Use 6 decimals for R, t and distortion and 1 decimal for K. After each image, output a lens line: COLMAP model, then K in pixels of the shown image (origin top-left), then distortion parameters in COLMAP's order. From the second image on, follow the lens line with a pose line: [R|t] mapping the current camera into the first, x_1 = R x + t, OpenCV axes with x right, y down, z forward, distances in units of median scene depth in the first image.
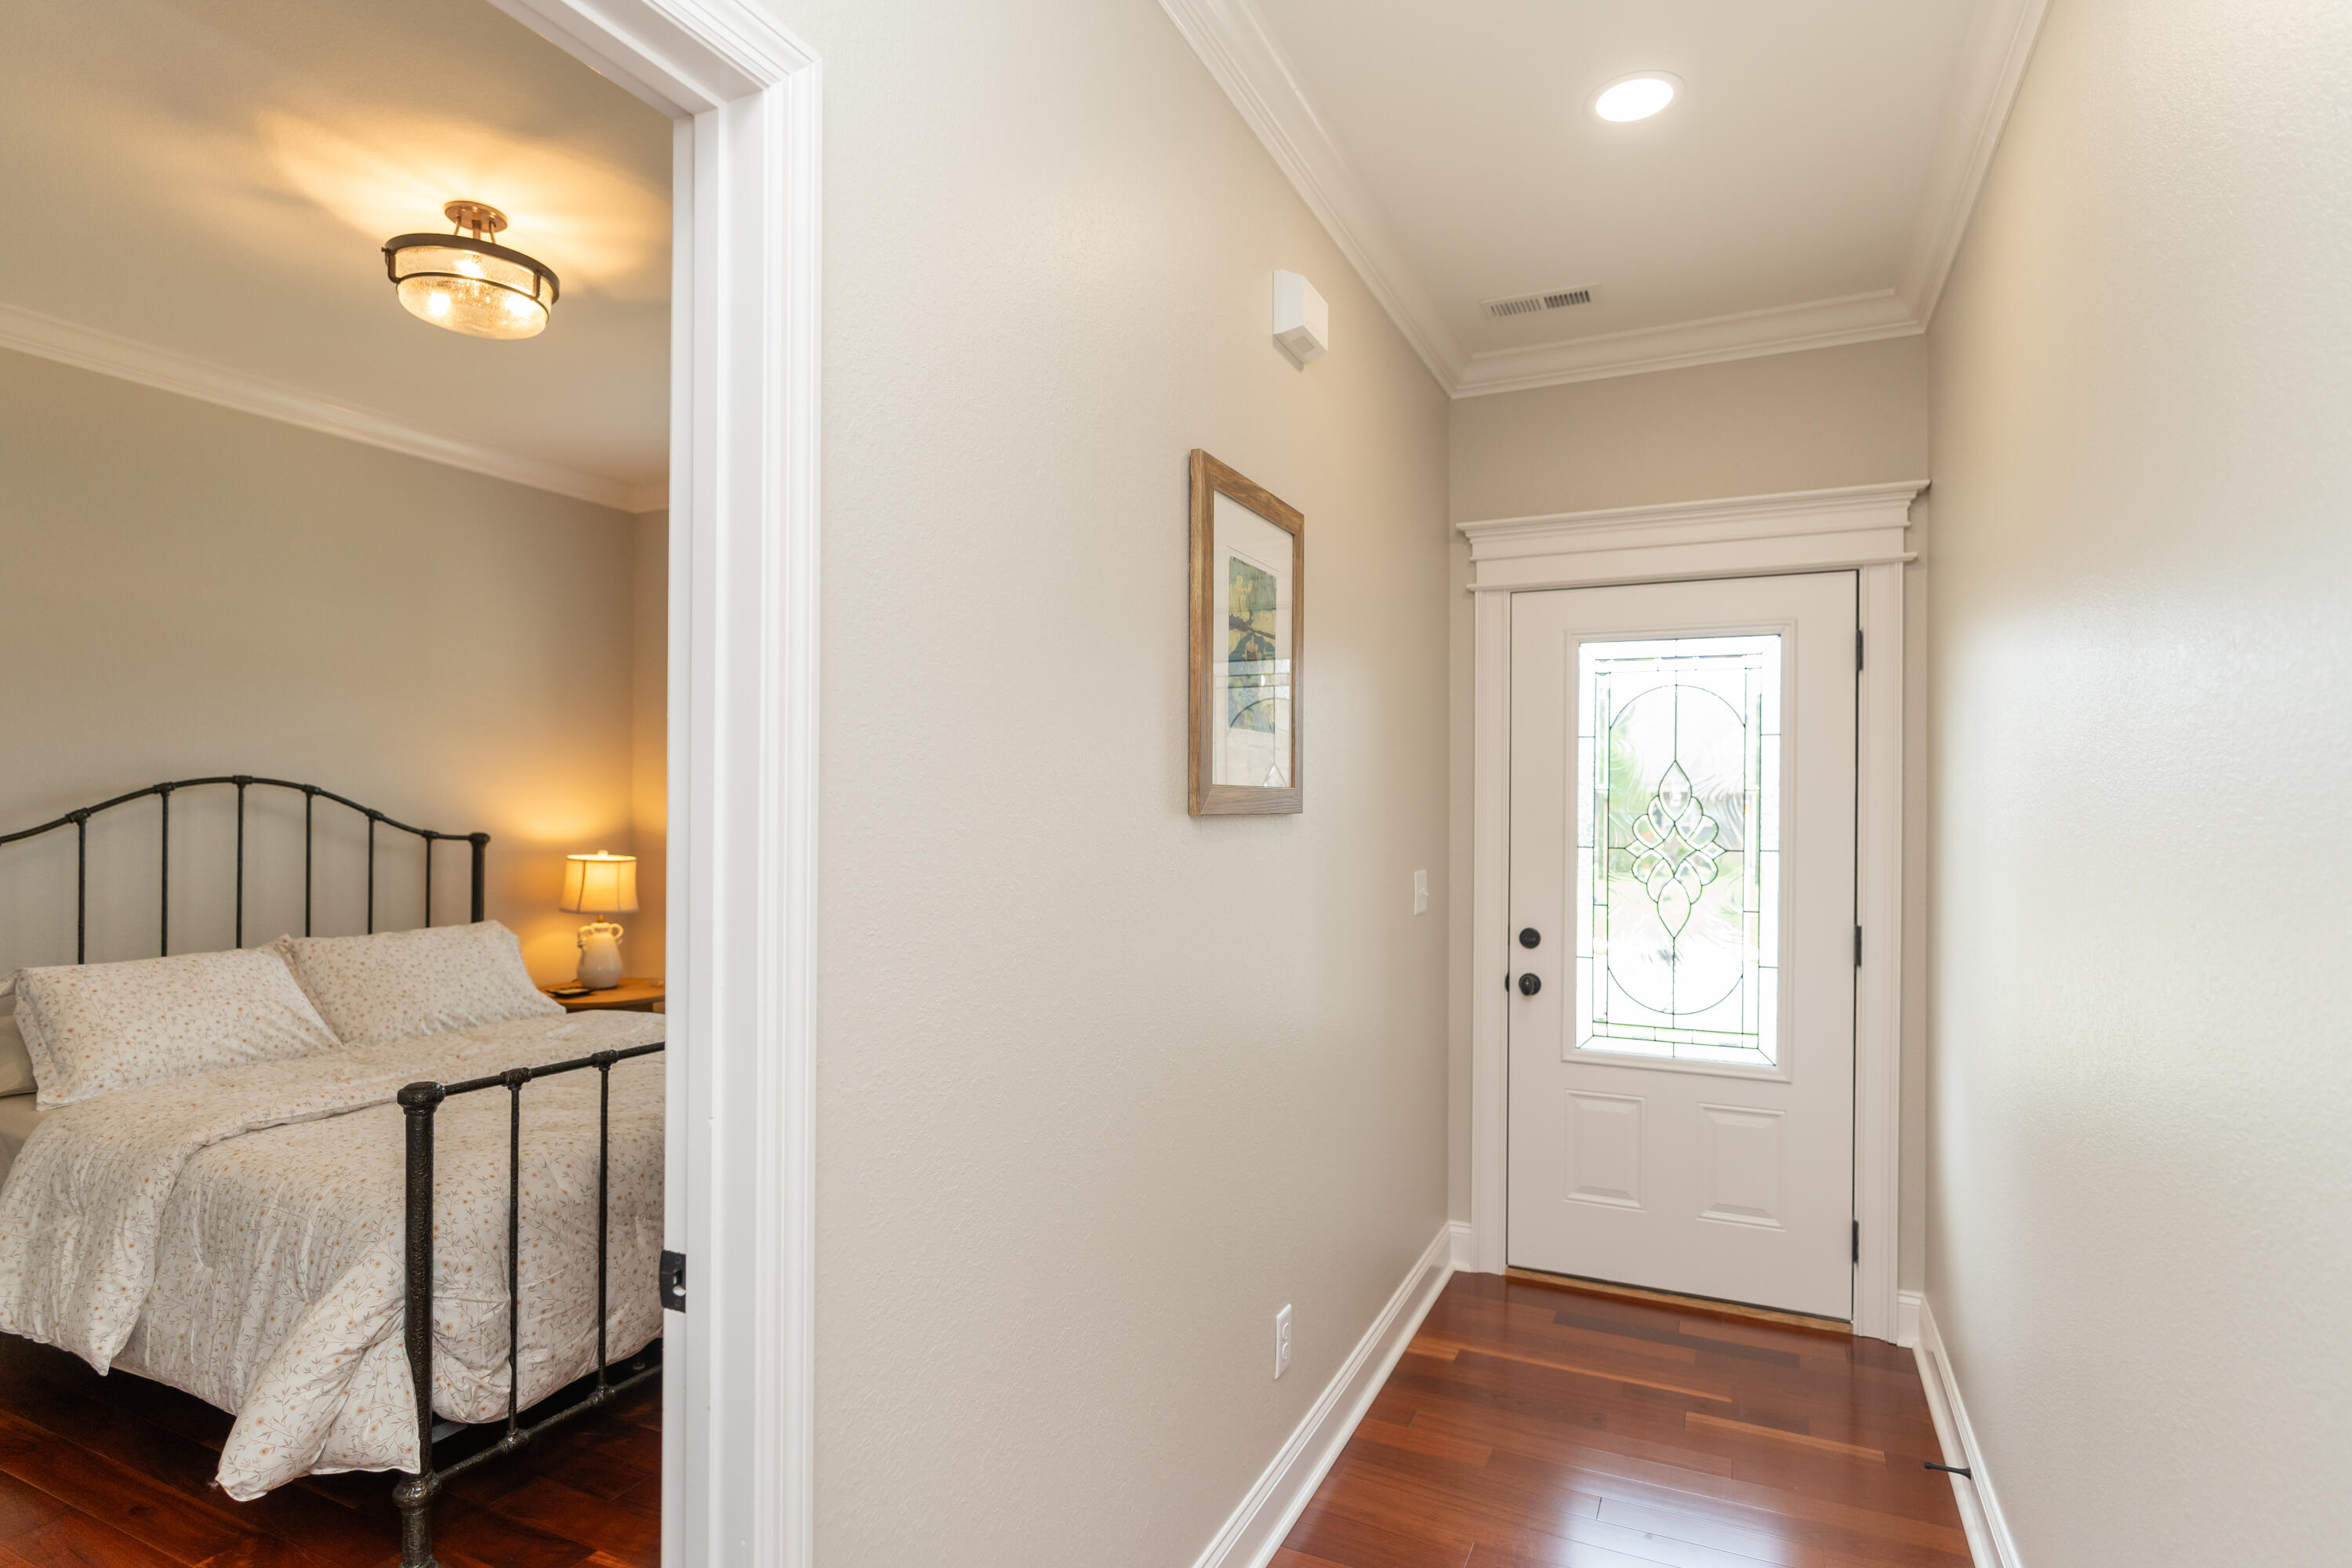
lens RADIAL K [[1187.7, 0, 1160.7], [0, 1187.7, 802.9], [0, 0, 1]] dist [0.000168, 0.000442]
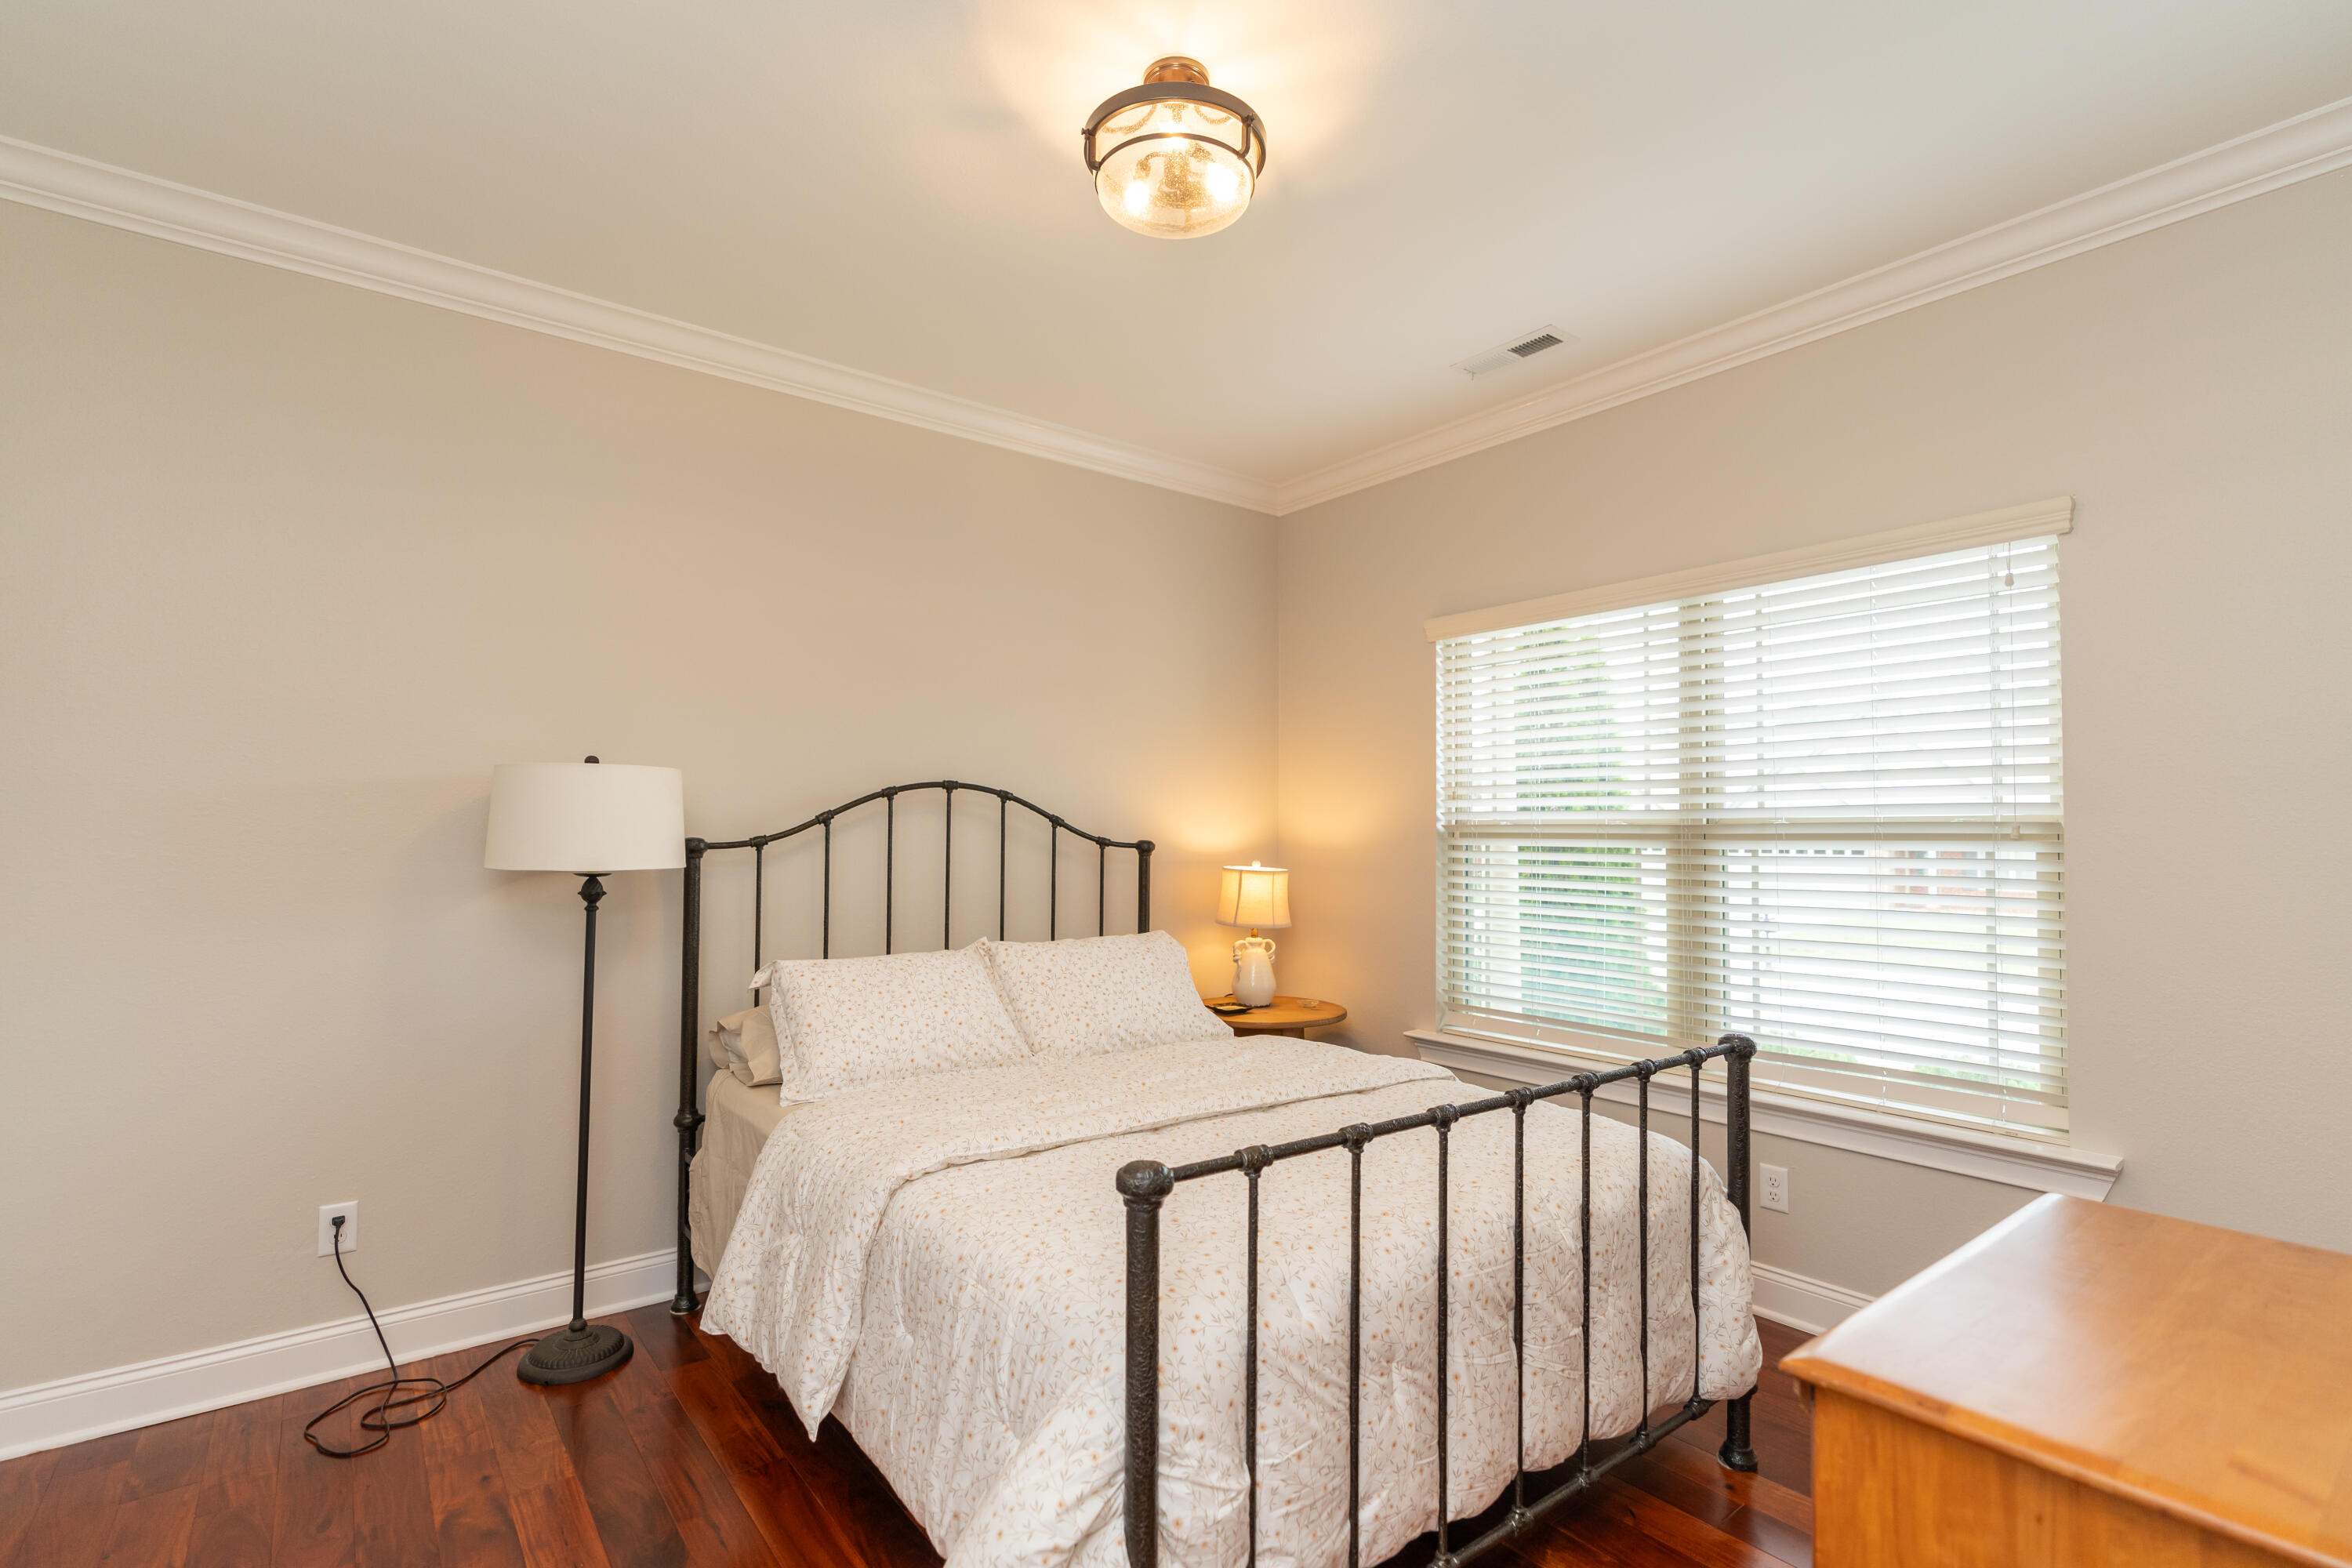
lens RADIAL K [[1076.5, 0, 1178.2], [0, 1076.5, 800.4], [0, 0, 1]] dist [-0.005574, 0.000437]
pose [[0.898077, -0.015634, -0.439561, -0.268444], [0.001256, 0.999455, -0.032983, 0.036492], [0.439837, 0.029069, 0.897607, 0.360916]]
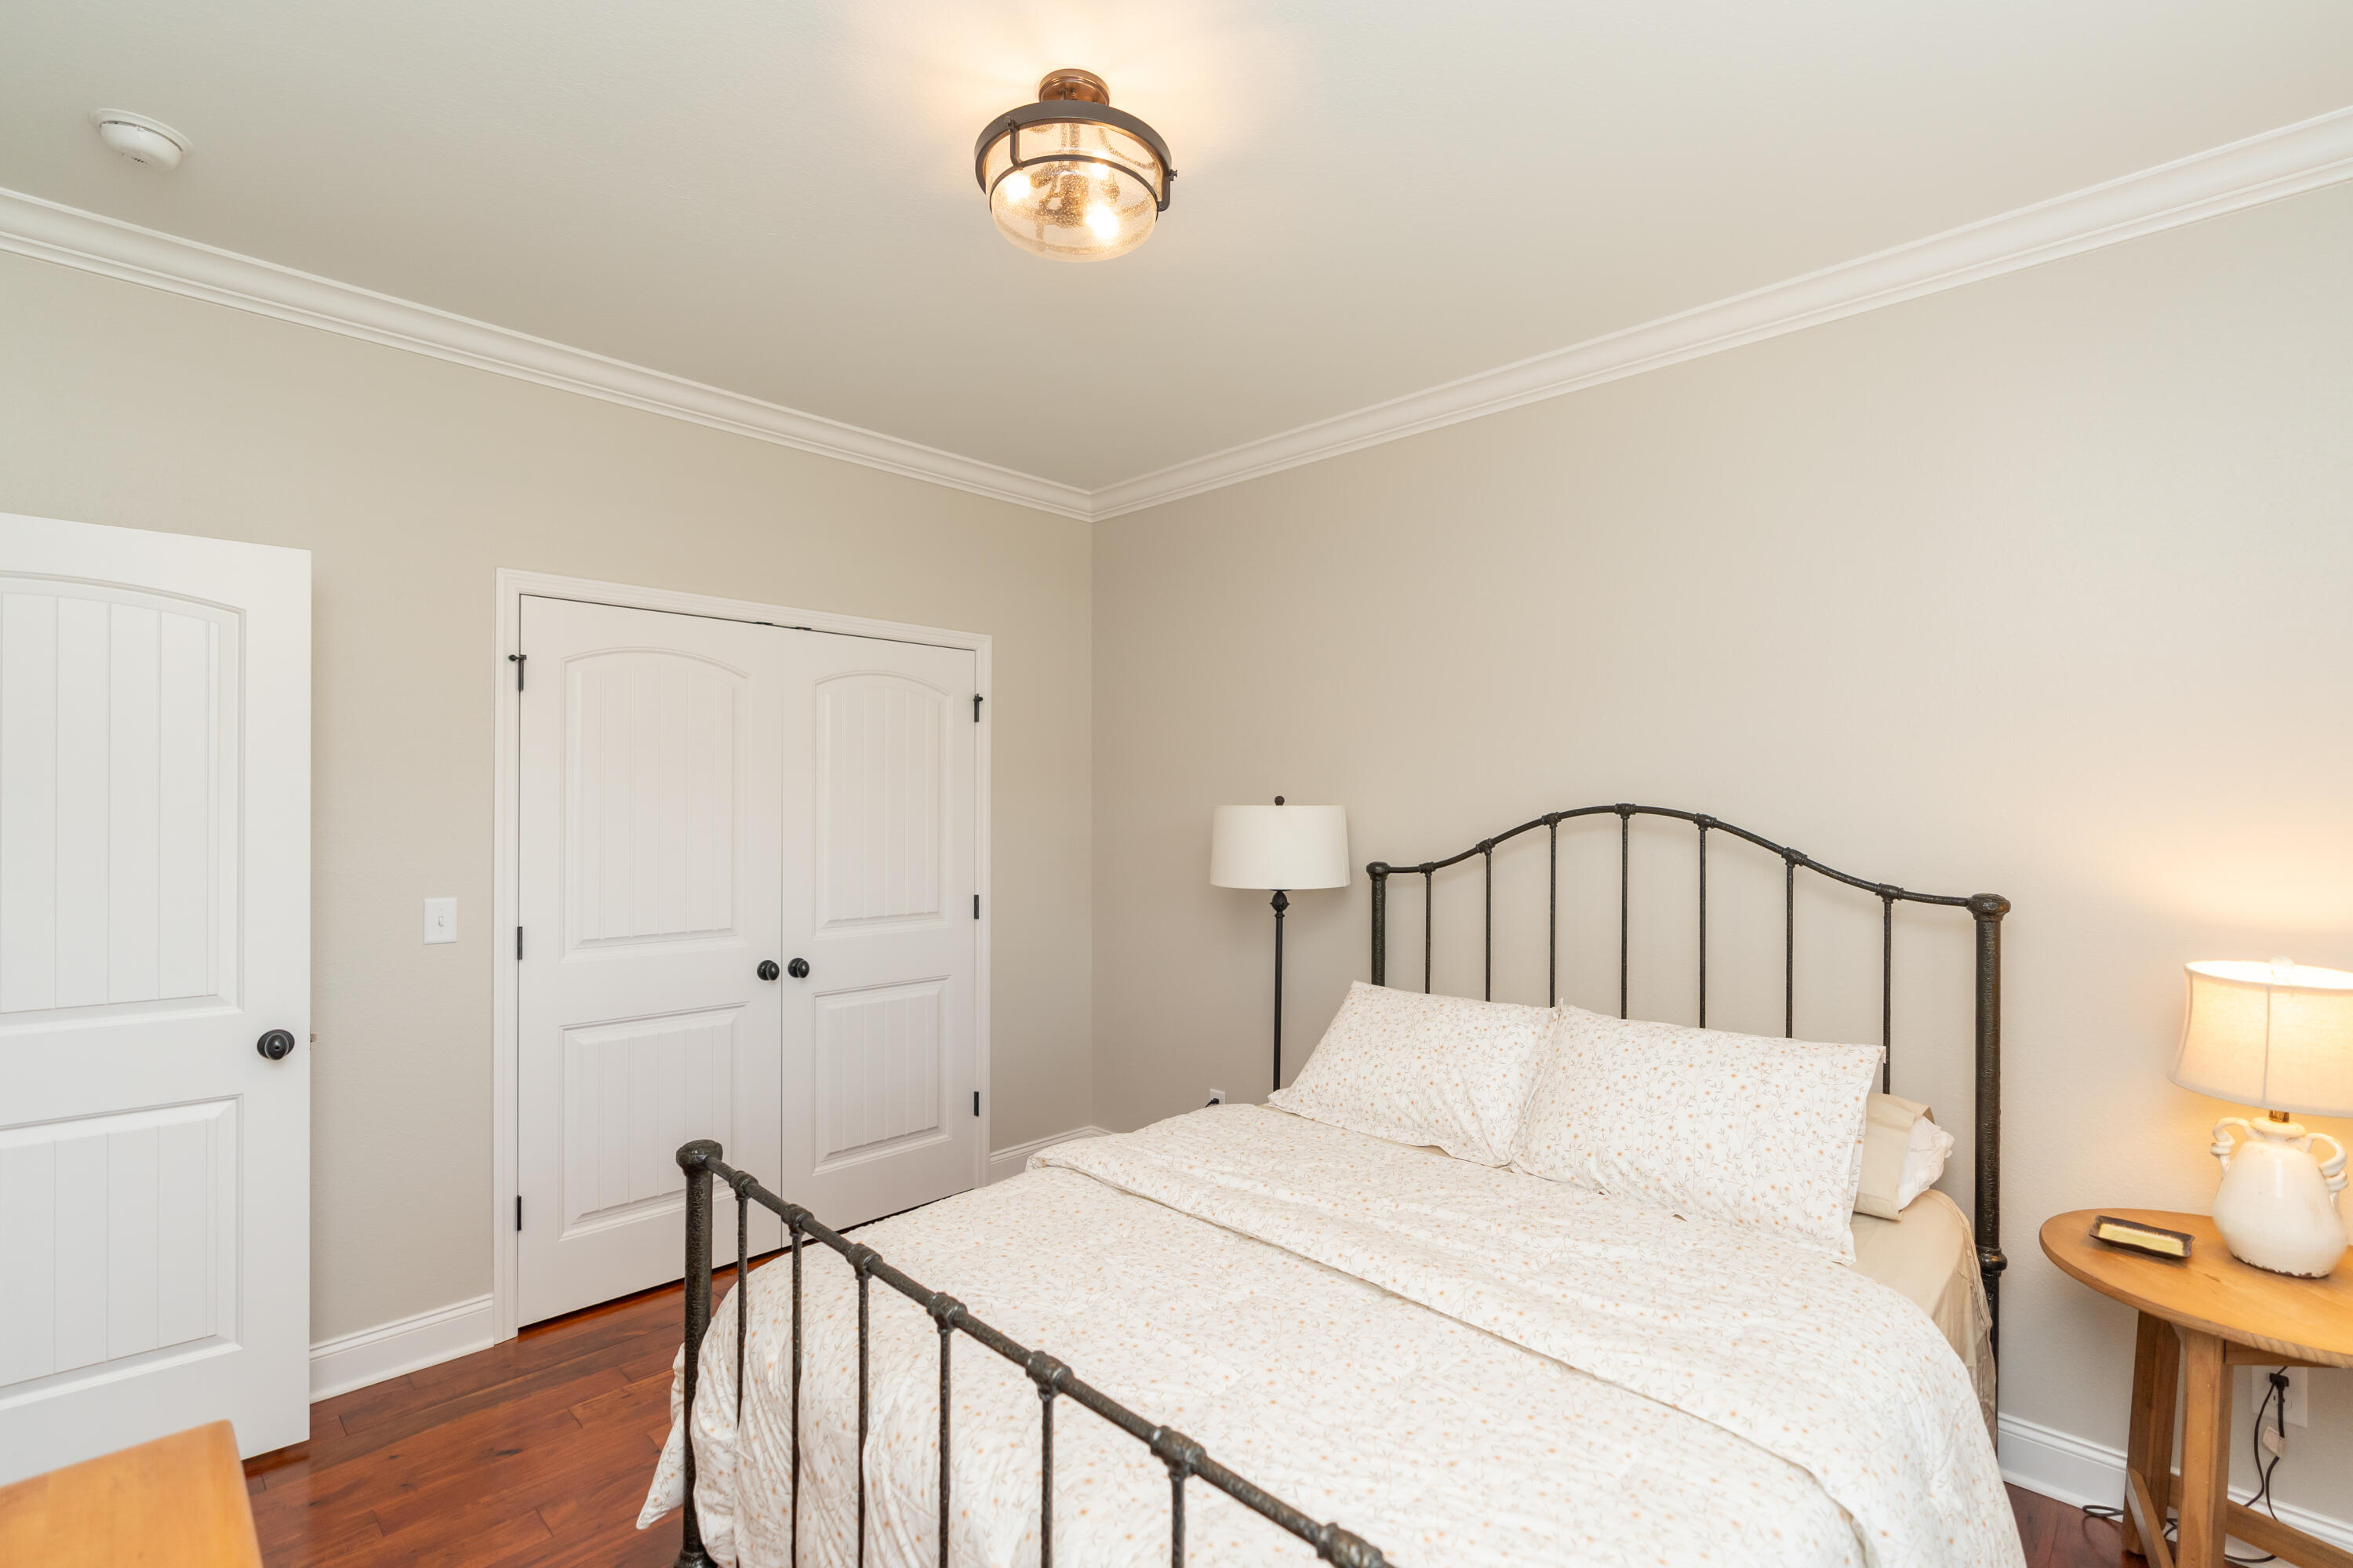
lens RADIAL K [[1091.1, 0, 1178.1], [0, 1091.1, 800.6], [0, 0, 1]] dist [-0.004523, 0.001040]
pose [[-0.308288, -0.010768, -0.951232, 0.081475], [-0.006772, 0.999935, -0.009125, -0.023054], [0.951269, 0.003628, -0.308341, 1.353936]]
